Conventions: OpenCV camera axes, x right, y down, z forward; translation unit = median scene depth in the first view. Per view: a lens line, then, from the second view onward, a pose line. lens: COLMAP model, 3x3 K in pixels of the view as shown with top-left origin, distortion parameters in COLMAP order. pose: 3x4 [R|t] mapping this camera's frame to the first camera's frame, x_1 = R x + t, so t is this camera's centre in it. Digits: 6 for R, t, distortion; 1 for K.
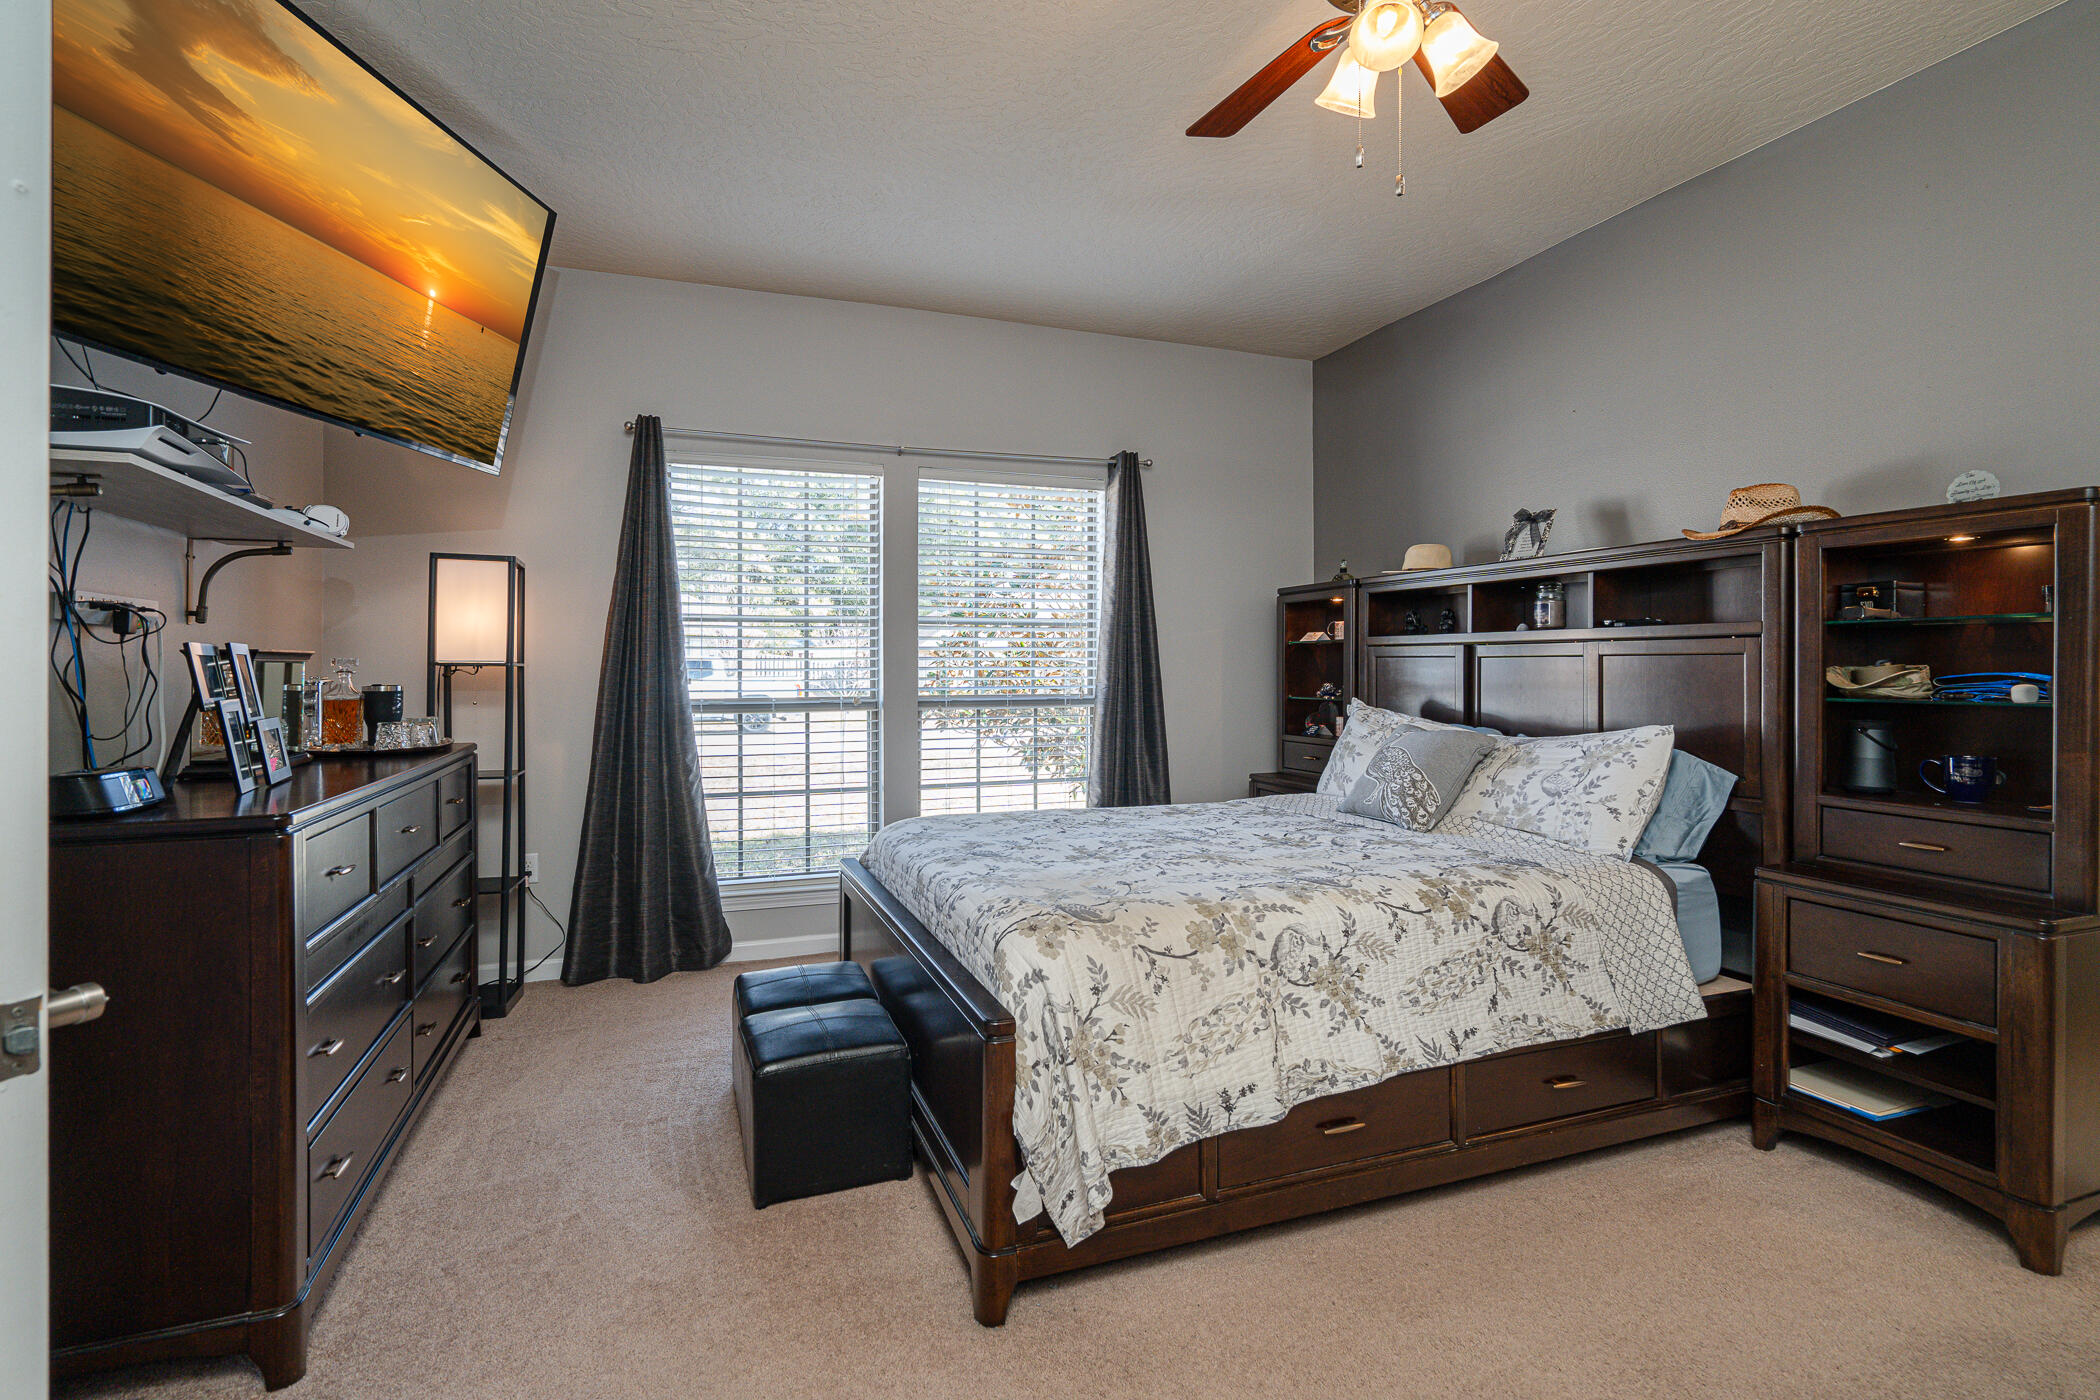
lens RADIAL K [[982.1, 0, 1033.5], [0, 982.1, 670.5], [0, 0, 1]] dist [-0.001273, 0.000560]
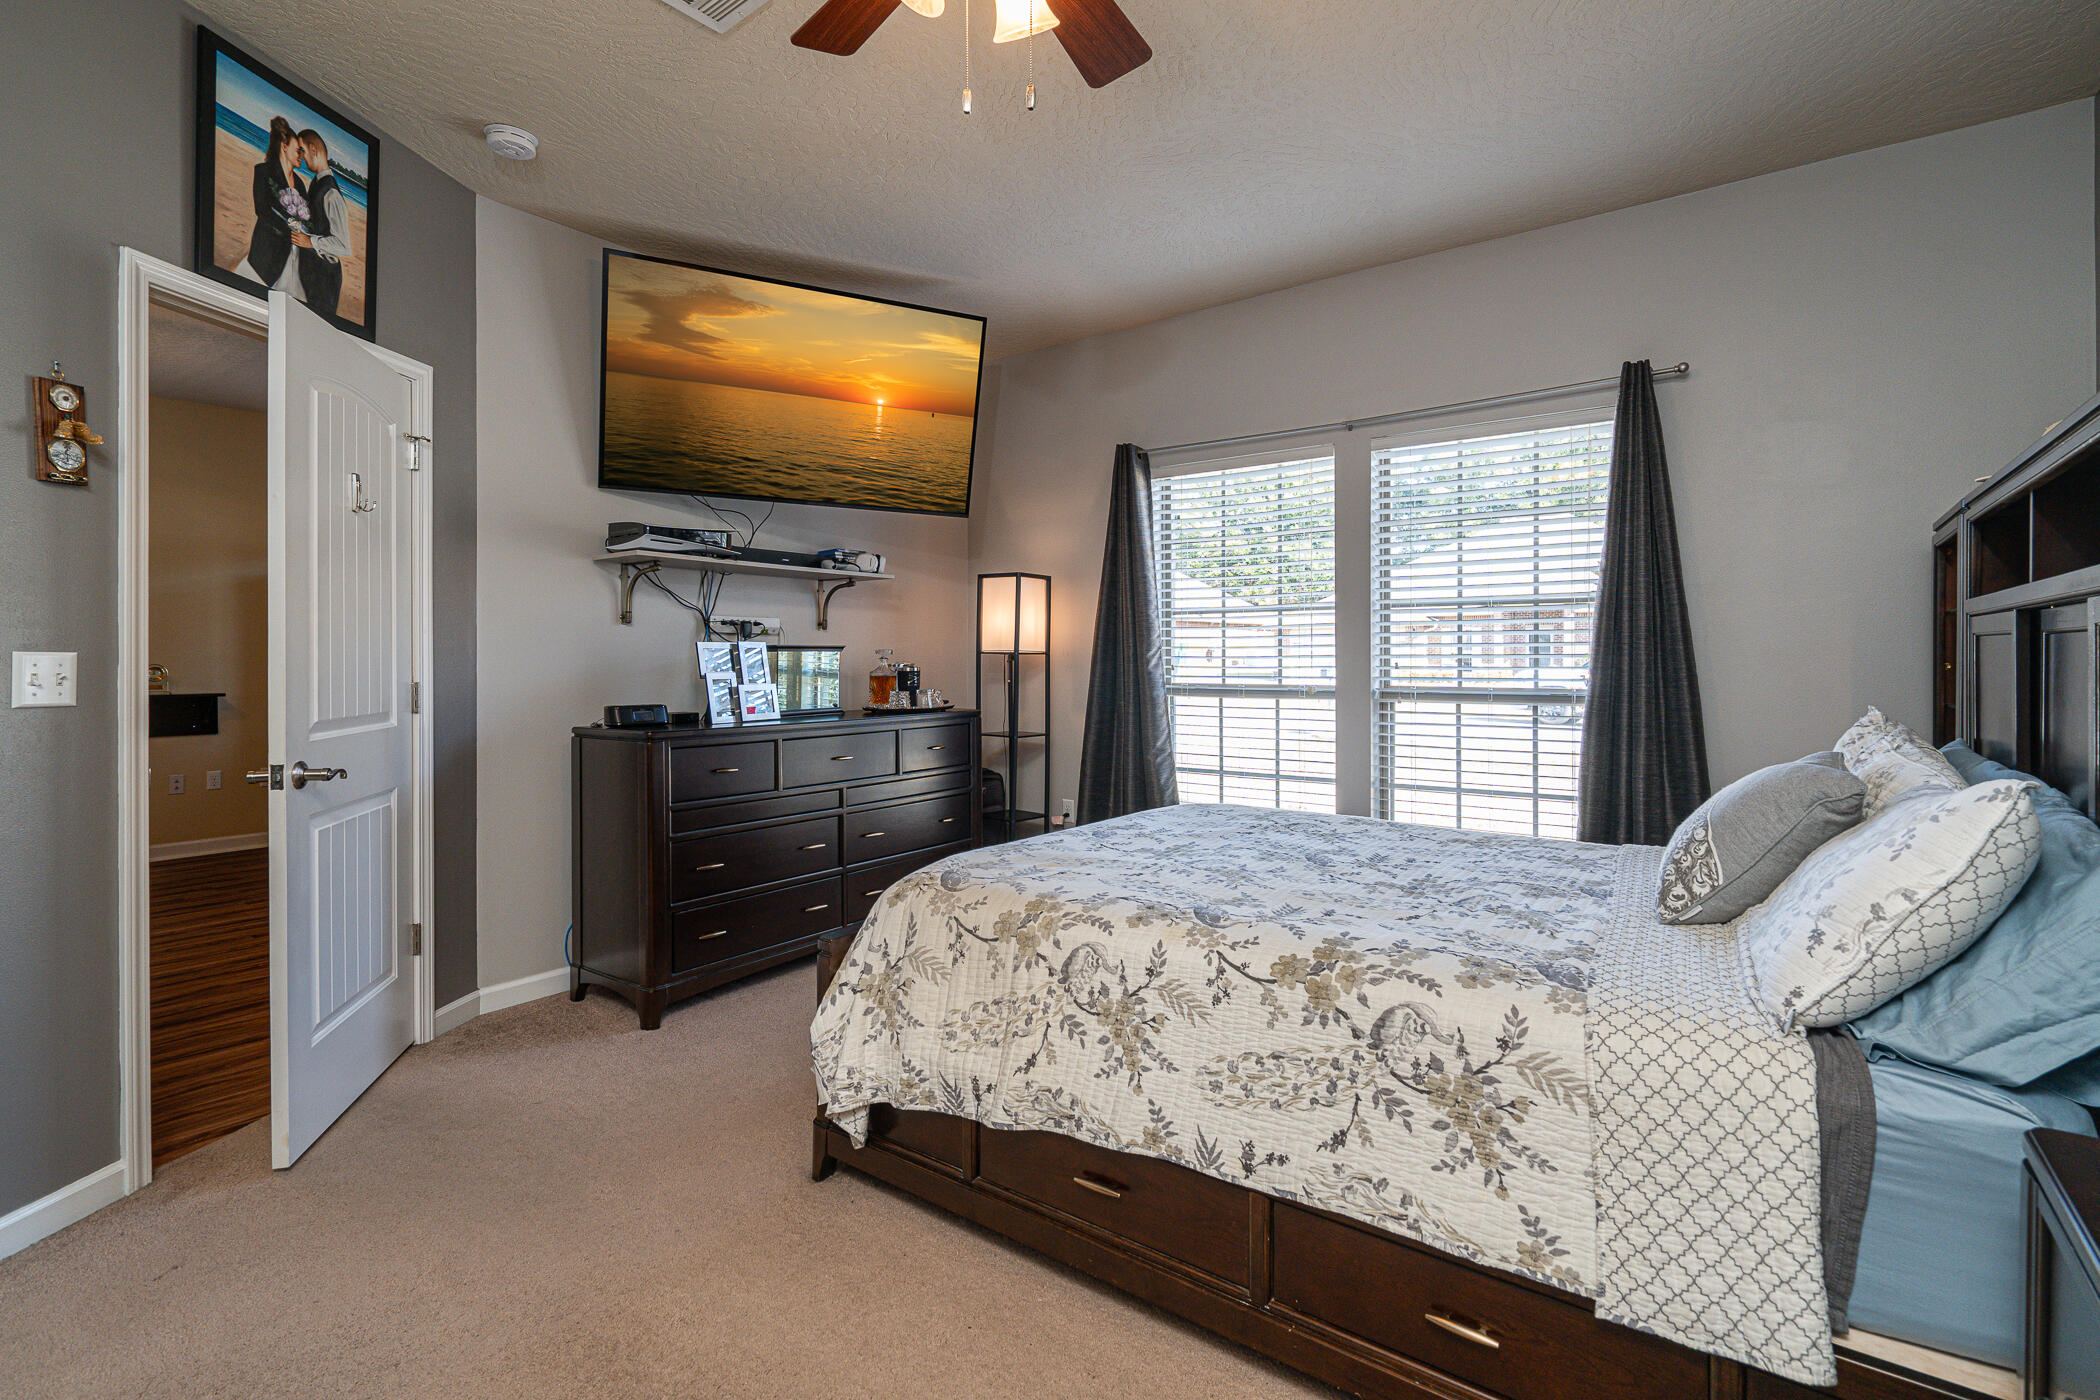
lens RADIAL K [[972.1, 0, 1055.2], [0, 972.1, 696.4], [0, 0, 1]] dist [-0.001639, 0.000375]
pose [[0.553655, 0.035391, -0.831994, 0.787955], [-0.006188, 0.999244, 0.038388, 0.003805], [0.832723, -0.016106, 0.553456, 0.402430]]
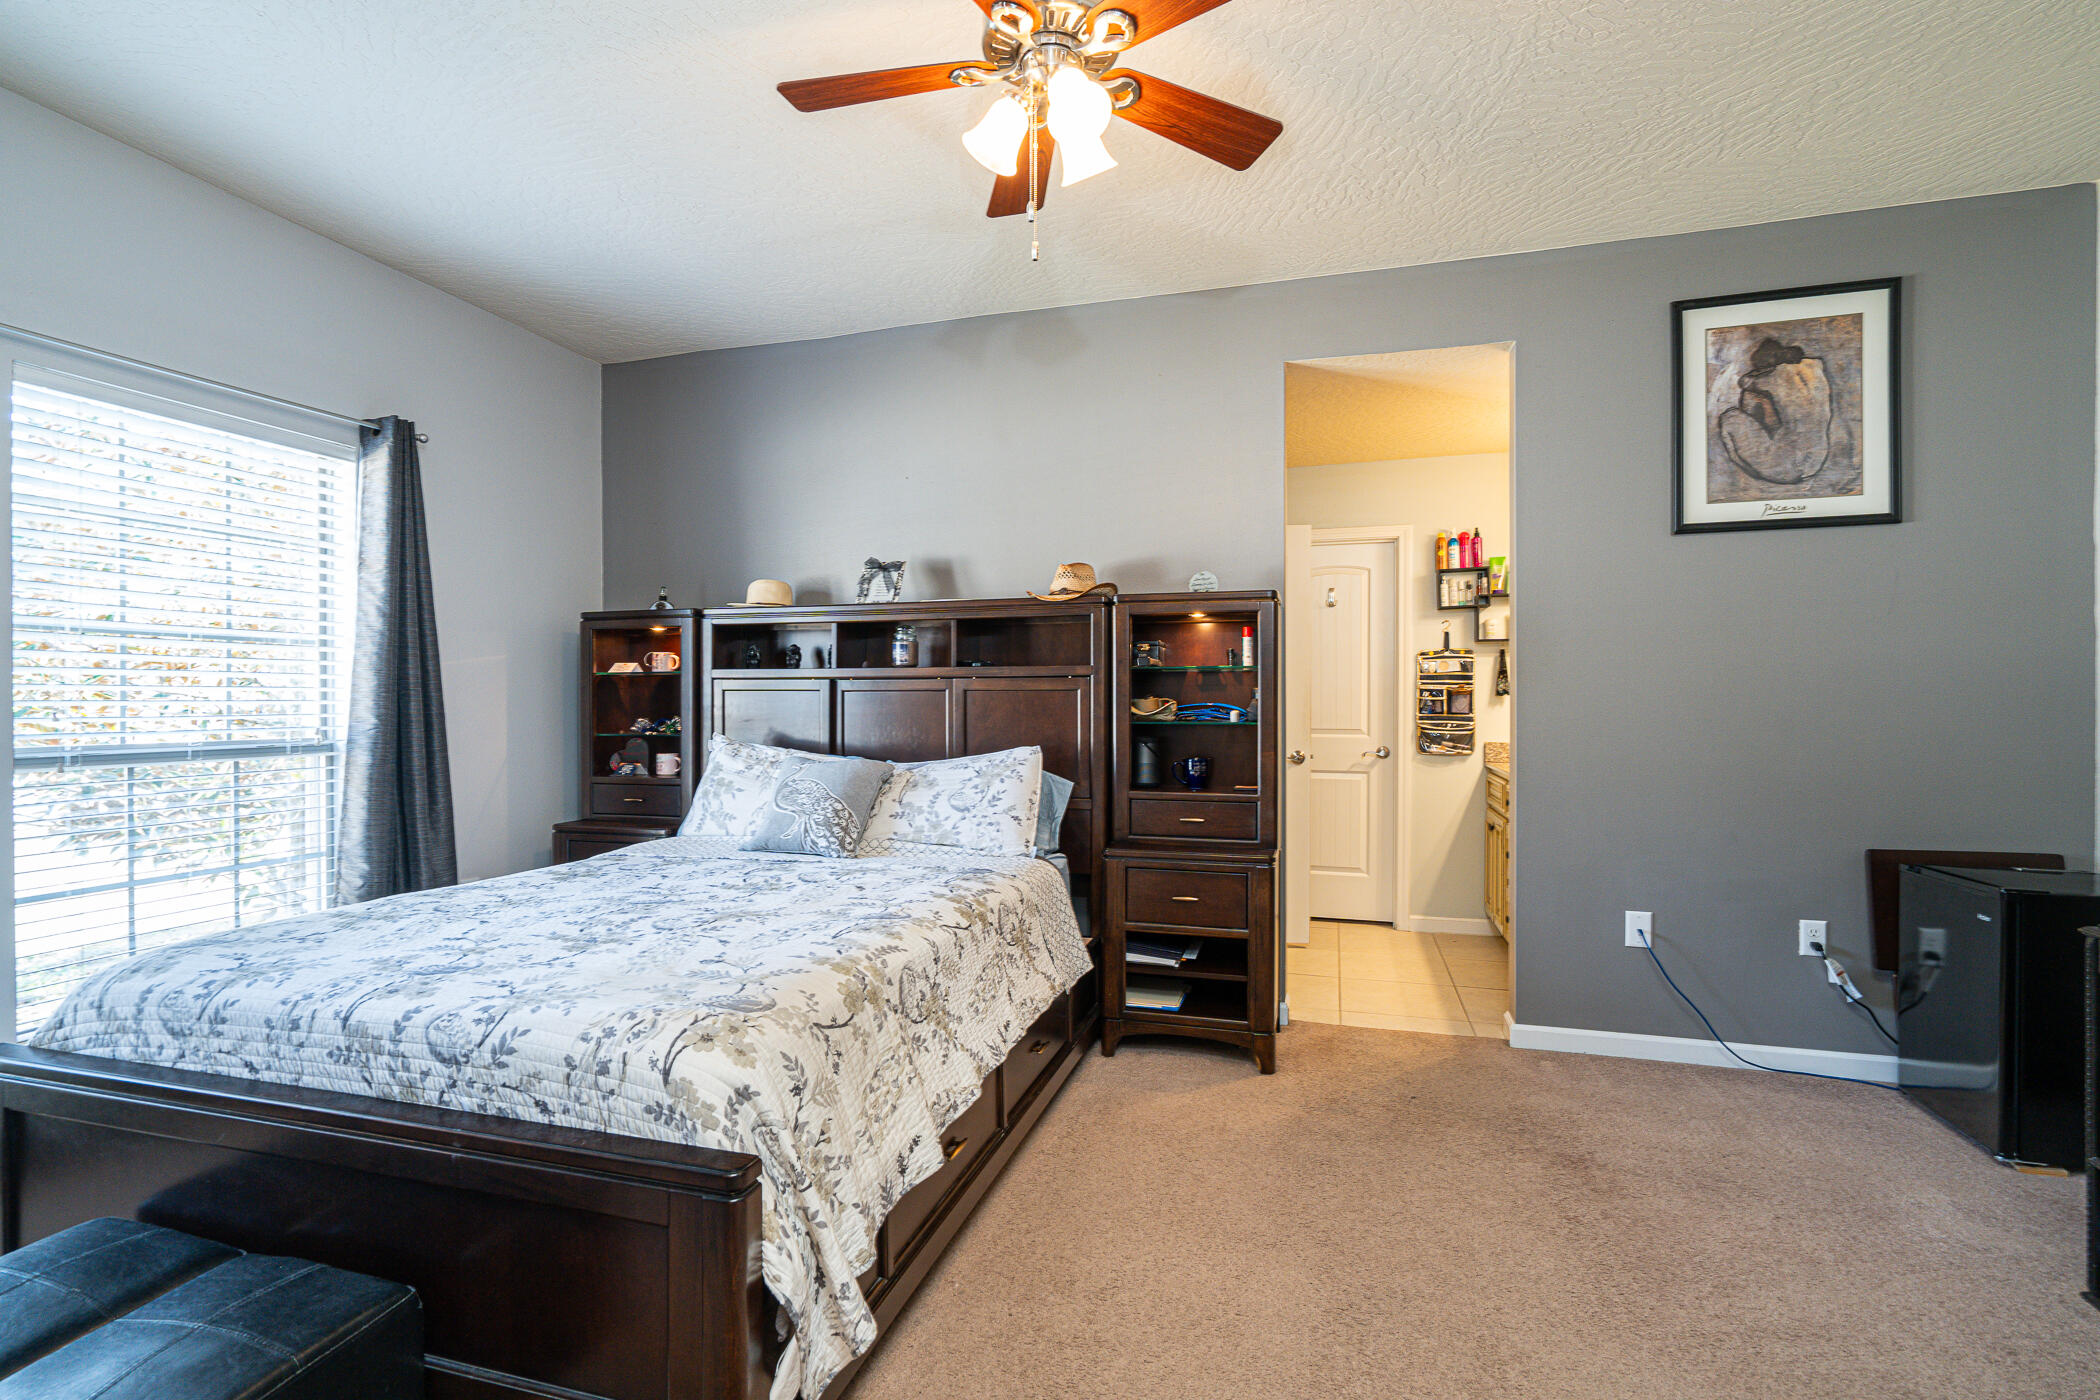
lens RADIAL K [[957.8, 0, 1051.2], [0, 957.8, 709.1], [0, 0, 1]] dist [-0.006852, -0.000214]
pose [[0.593958, -0.006134, 0.804473, -0.337579], [0.003764, 0.999981, 0.004846, 0.002589], [-0.804487, 0.000150, 0.593970, 0.263115]]
